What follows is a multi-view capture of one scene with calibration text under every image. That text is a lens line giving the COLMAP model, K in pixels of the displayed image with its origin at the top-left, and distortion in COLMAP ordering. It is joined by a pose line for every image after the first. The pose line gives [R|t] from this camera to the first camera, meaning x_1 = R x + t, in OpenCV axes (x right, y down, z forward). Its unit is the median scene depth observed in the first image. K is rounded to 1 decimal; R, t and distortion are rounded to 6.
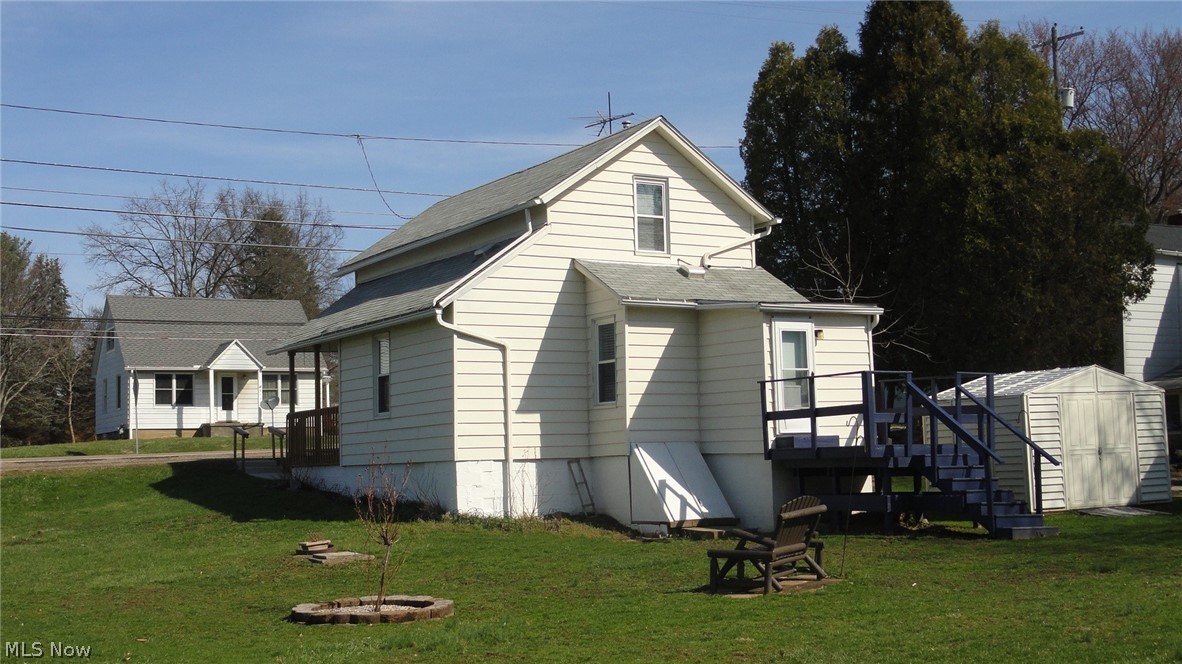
lens RADIAL K [[1441.1, 0, 590.3], [0, 1441.1, 335.0], [0, 0, 1]] dist [-0.026127, 0.000000]
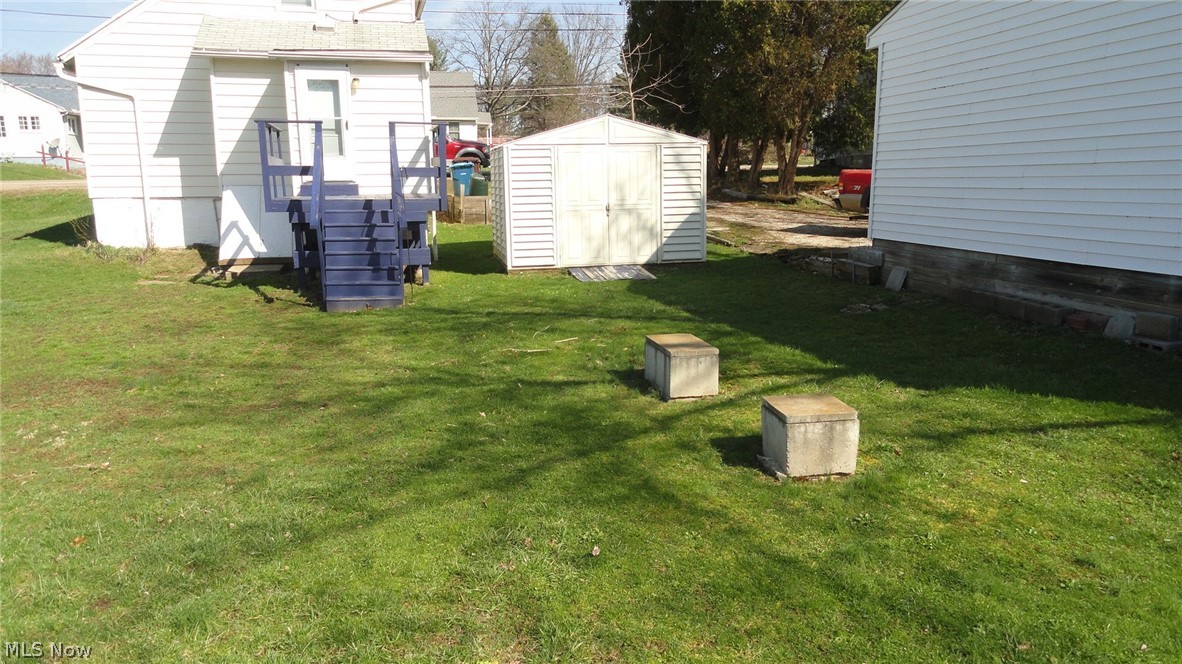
lens RADIAL K [[818.4, 0, 595.9], [0, 818.4, 337.8], [0, 0, 1]] dist [-0.006901, 0.002519]
pose [[0.959828, 0.074730, -0.270456, 0.481572], [0.004199, 0.959949, 0.280145, 0.011241], [0.280559, -0.270026, 0.921071, 0.457135]]
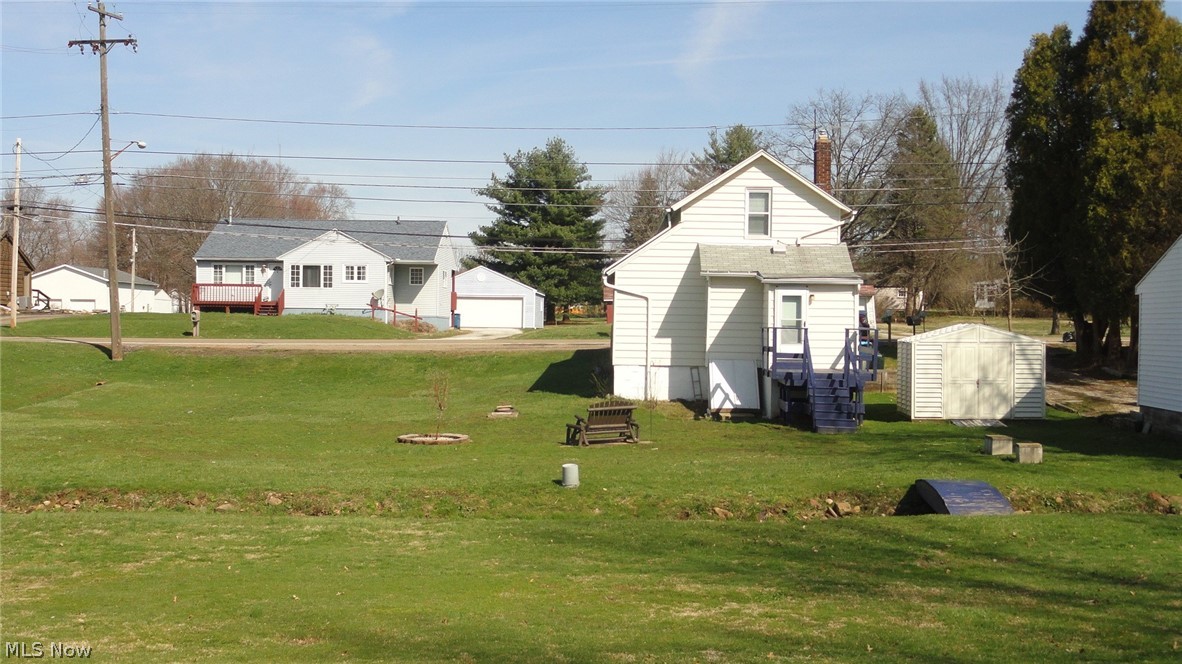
lens RADIAL K [[1441.1, 0, 586.6], [0, 1441.1, 331.3], [0, 0, 1]] dist [-0.026127, 0.000000]
pose [[0.846434, 0.041534, -0.530872, 0.771349], [0.010485, 0.995460, 0.094601, -0.112671], [0.532391, -0.085640, 0.842155, -0.450609]]
